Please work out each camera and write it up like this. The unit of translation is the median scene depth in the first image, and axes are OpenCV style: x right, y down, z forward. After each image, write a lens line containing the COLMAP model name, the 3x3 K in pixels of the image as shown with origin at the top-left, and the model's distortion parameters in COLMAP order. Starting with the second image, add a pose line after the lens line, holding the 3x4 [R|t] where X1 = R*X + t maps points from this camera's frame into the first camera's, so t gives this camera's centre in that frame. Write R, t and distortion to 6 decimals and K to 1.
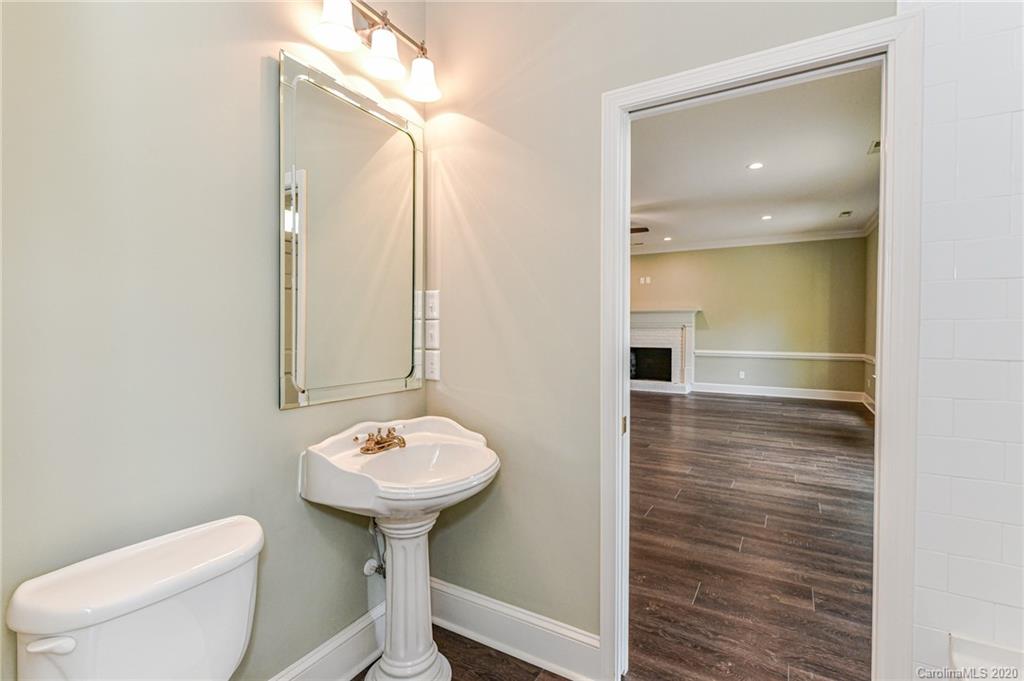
lens RADIAL K [[469.3, 0, 514.9], [0, 469.3, 336.8], [0, 0, 1]] dist [0.000290, -0.000139]
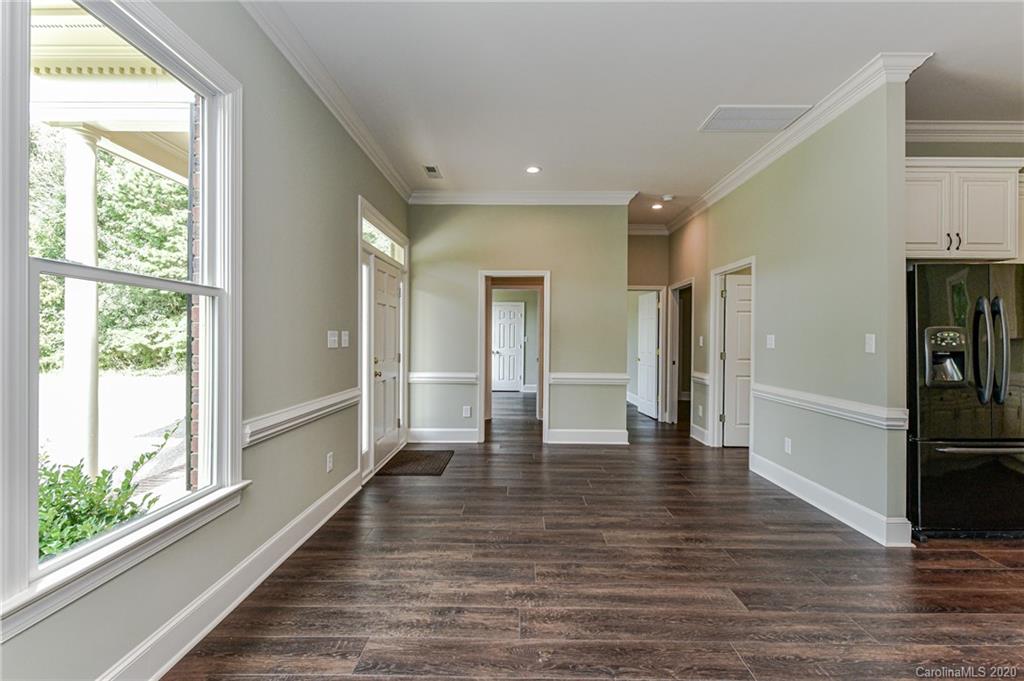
lens RADIAL K [[469.3, 0, 514.9], [0, 469.3, 336.8], [0, 0, 1]] dist [0.000290, -0.000139]
pose [[-0.878460, -0.002651, -0.477809, 0.941392], [-0.004043, 0.999990, 0.001886, -0.025512], [0.477799, 0.003589, -0.878462, 1.762853]]
